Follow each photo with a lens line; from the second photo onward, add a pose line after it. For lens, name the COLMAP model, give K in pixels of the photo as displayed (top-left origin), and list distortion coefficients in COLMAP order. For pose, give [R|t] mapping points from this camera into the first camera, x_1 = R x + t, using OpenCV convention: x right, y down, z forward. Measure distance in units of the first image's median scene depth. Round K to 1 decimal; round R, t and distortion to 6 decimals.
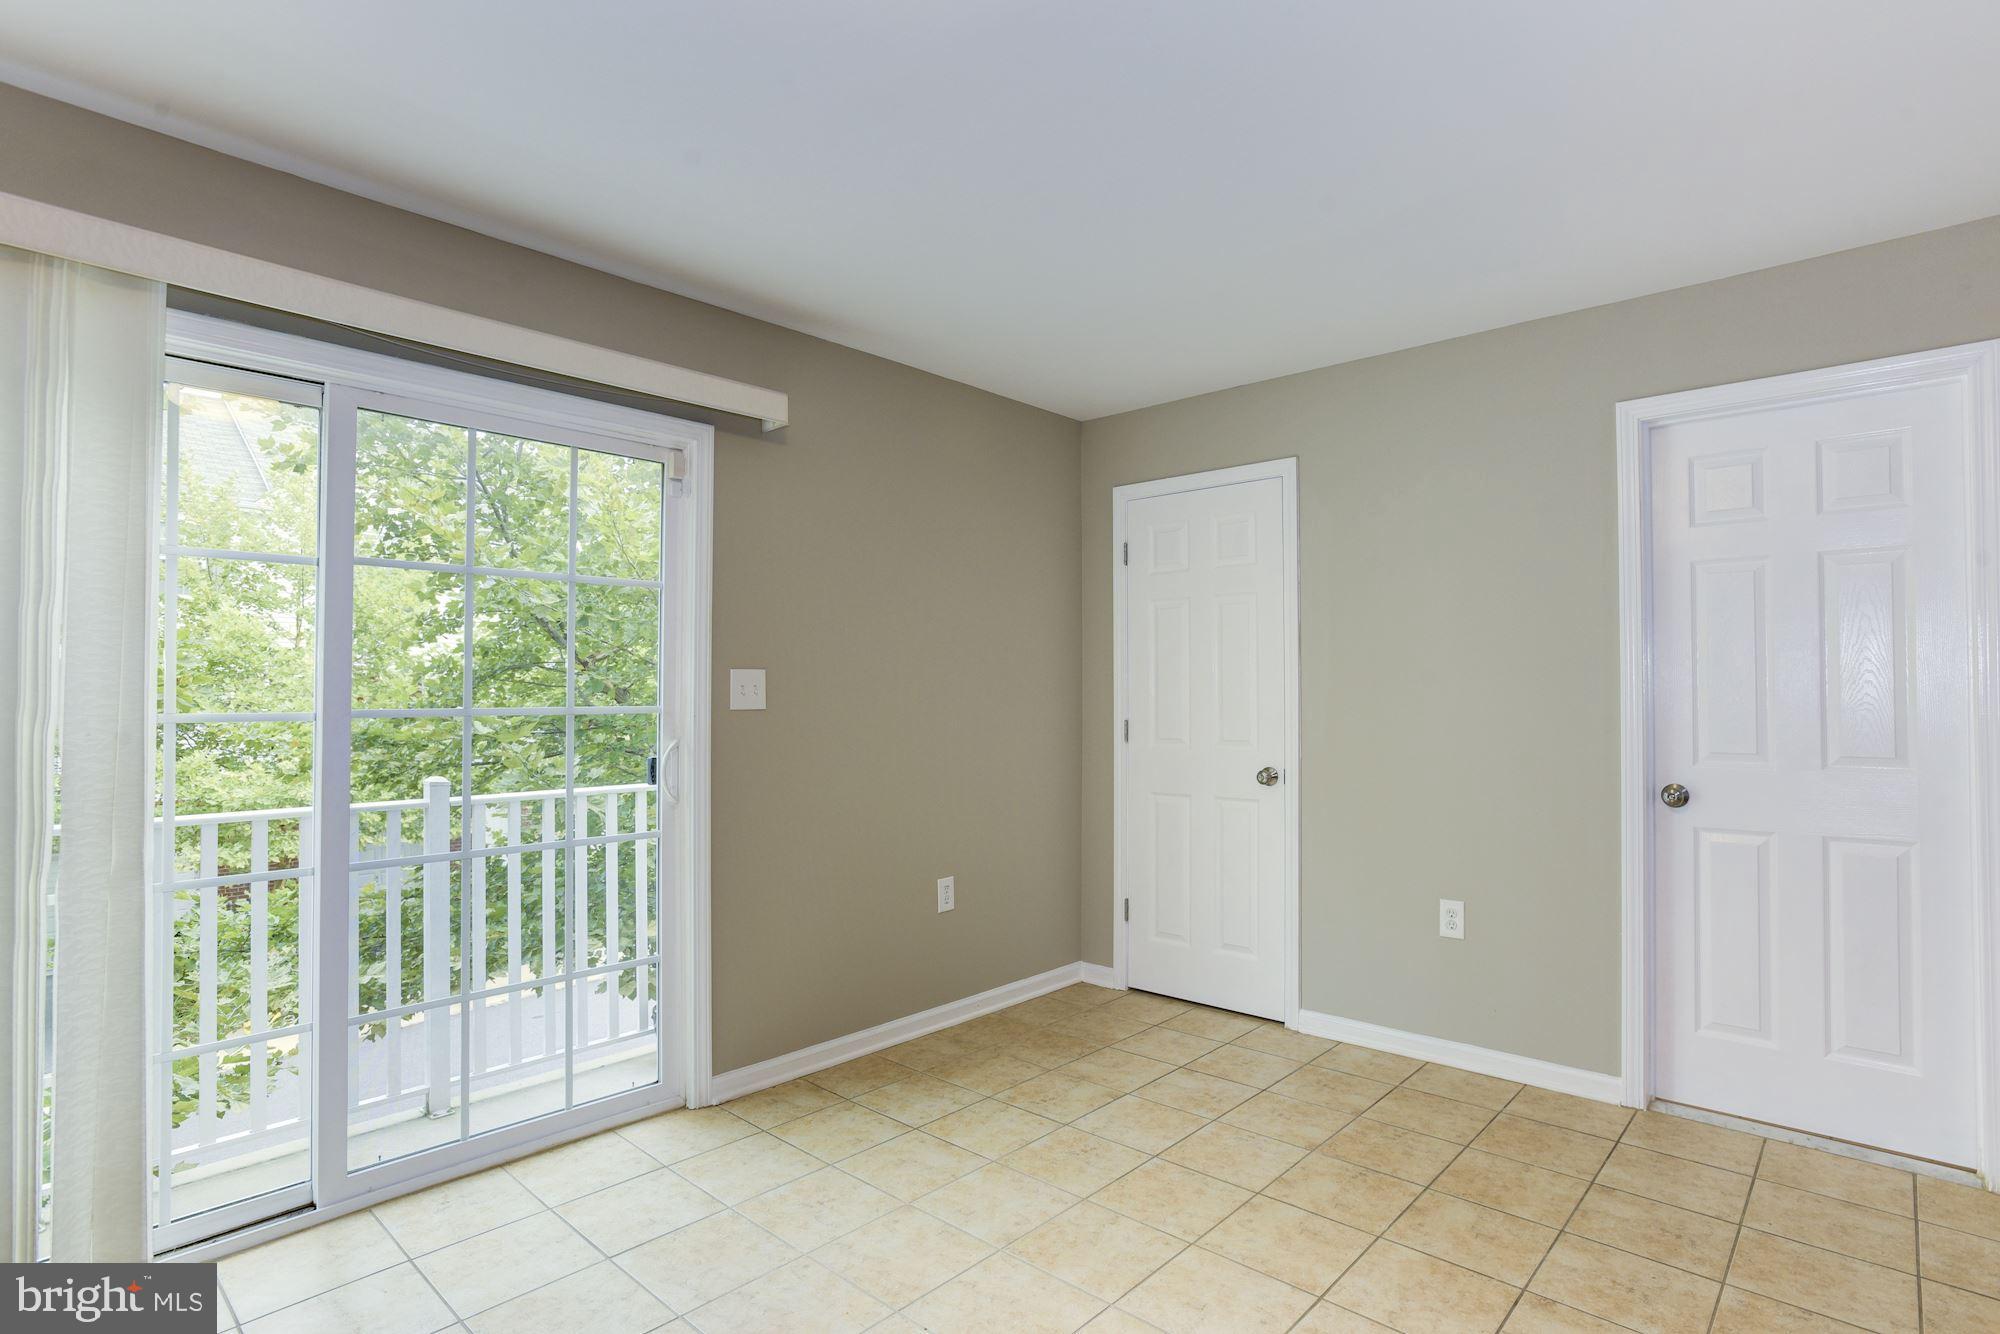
lens RADIAL K [[968.8, 0, 1006.6], [0, 968.8, 669.4], [0, 0, 1]] dist [-0.052687, 0.023572]
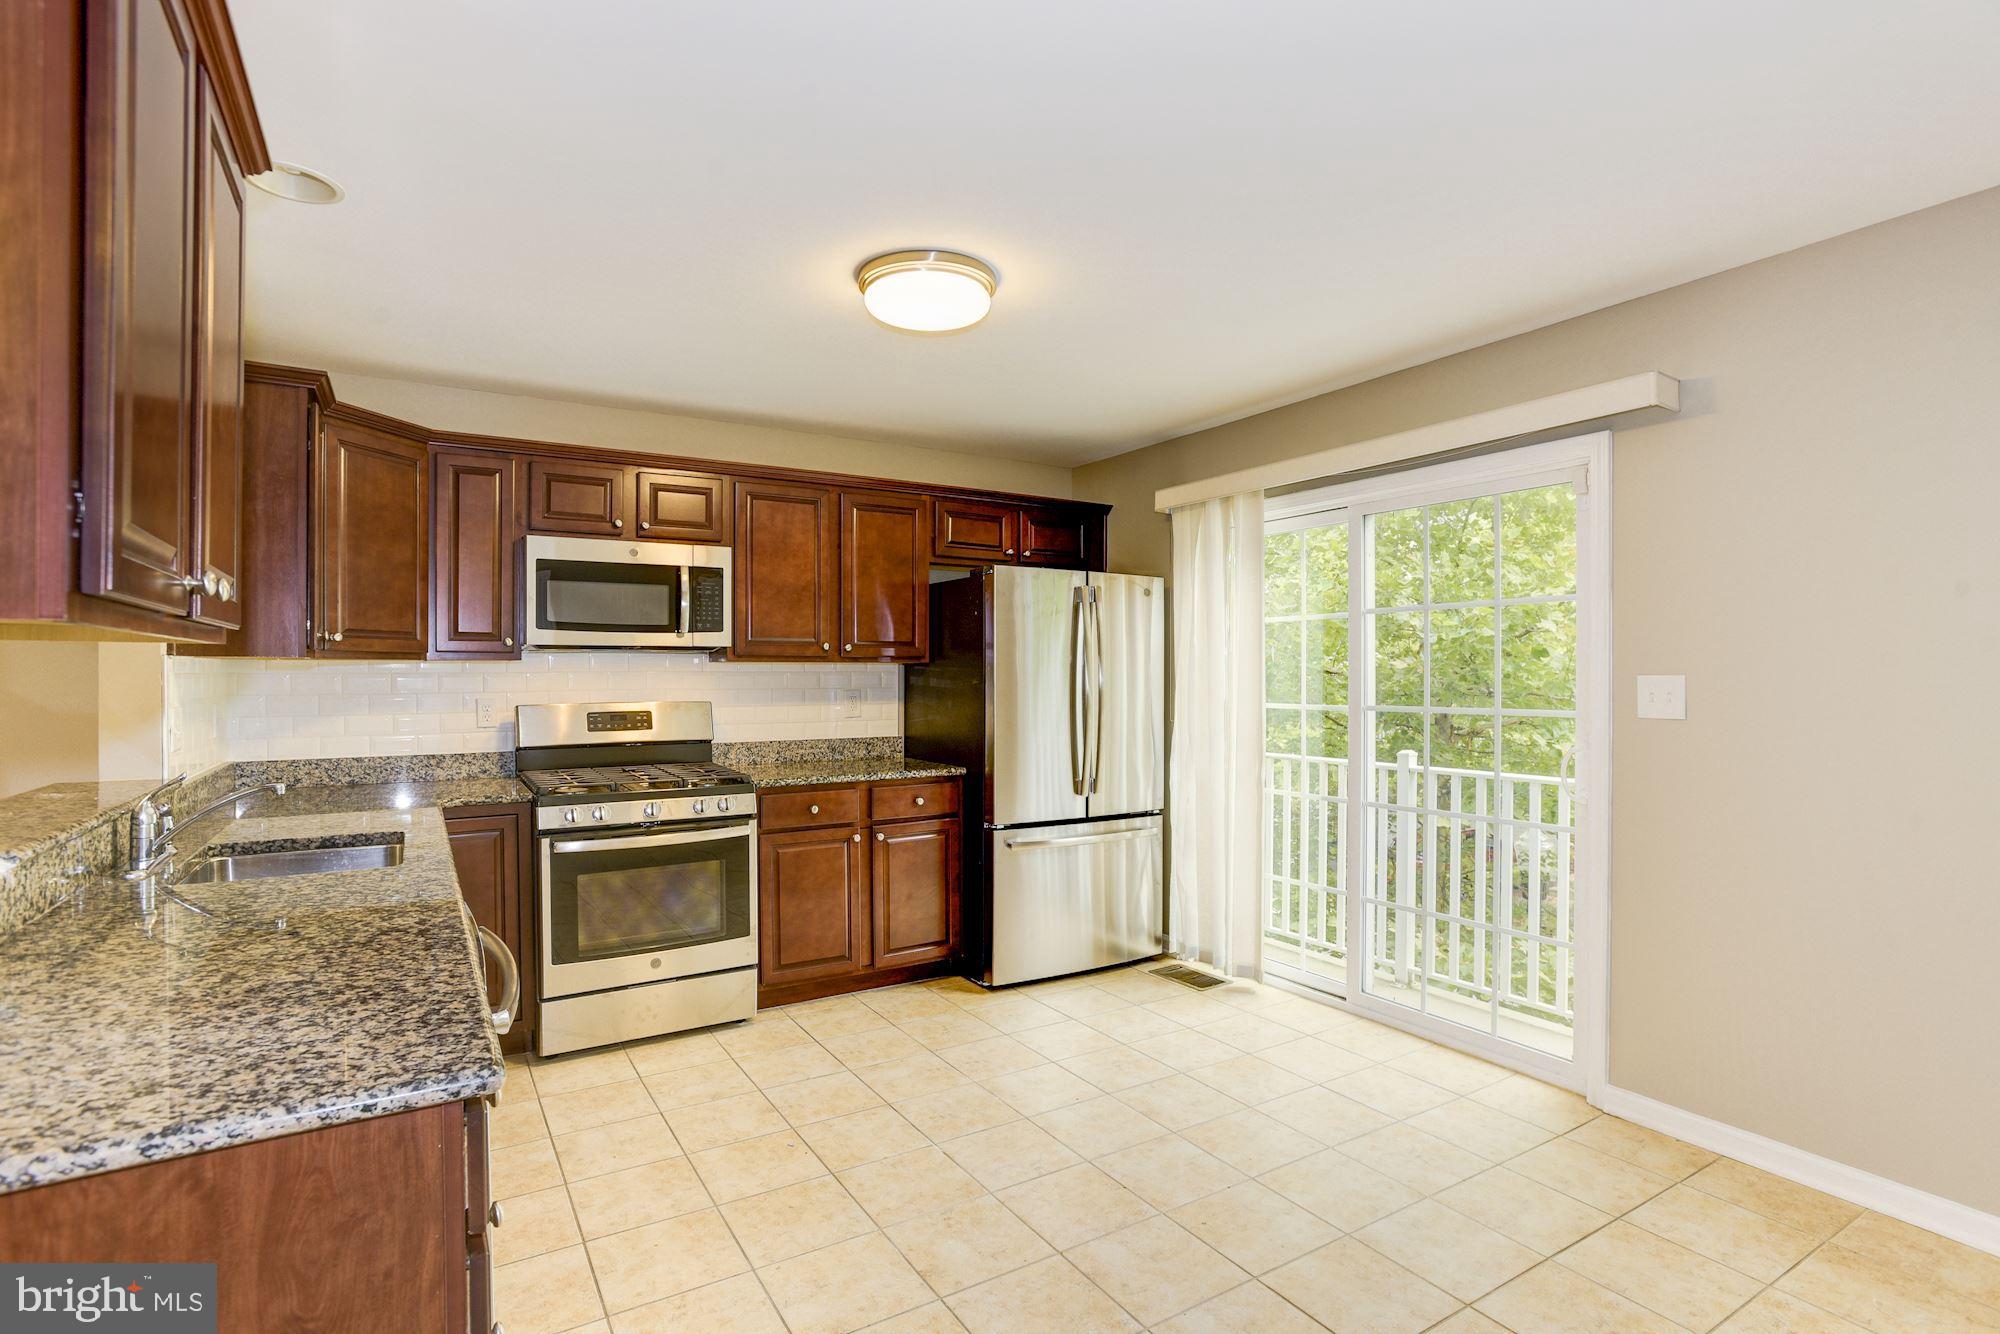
lens RADIAL K [[968.8, 0, 1006.6], [0, 968.8, 669.4], [0, 0, 1]] dist [-0.052687, 0.023572]
pose [[-0.267859, -0.005199, -0.963444, 0.825001], [0.026335, 0.999572, -0.012715, -0.010629], [0.963098, -0.028778, -0.267608, 0.682915]]
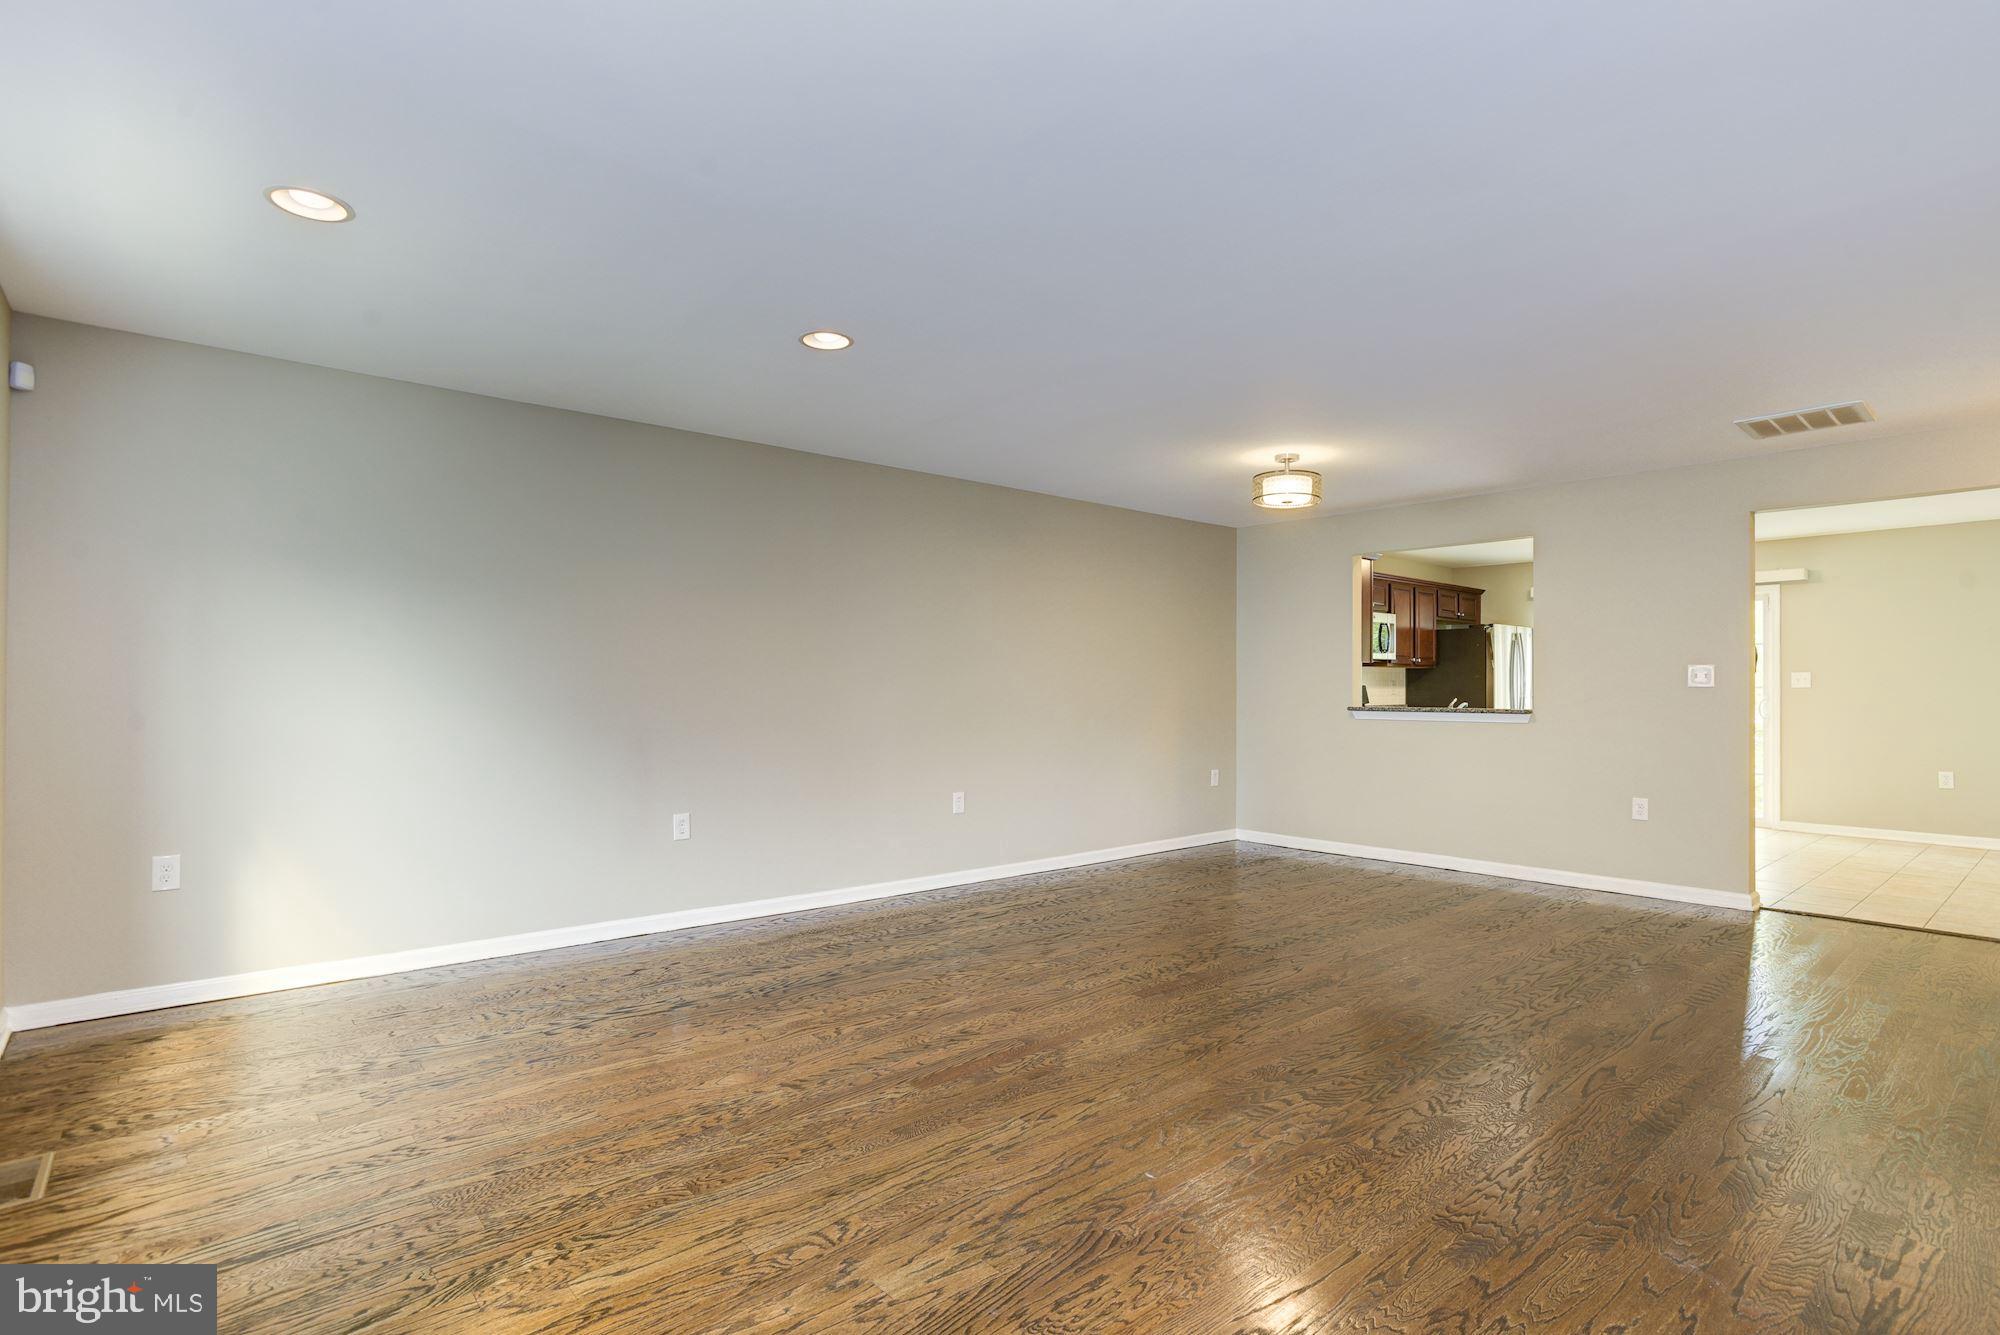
lens RADIAL K [[968.8, 0, 1006.6], [0, 968.8, 669.9], [0, 0, 1]] dist [-0.052687, 0.023572]
pose [[-0.101307, -0.014844, -0.994745, 2.684077], [0.021518, 0.999622, -0.017108, -0.009891], [0.994623, -0.023138, -0.100949, -0.955431]]
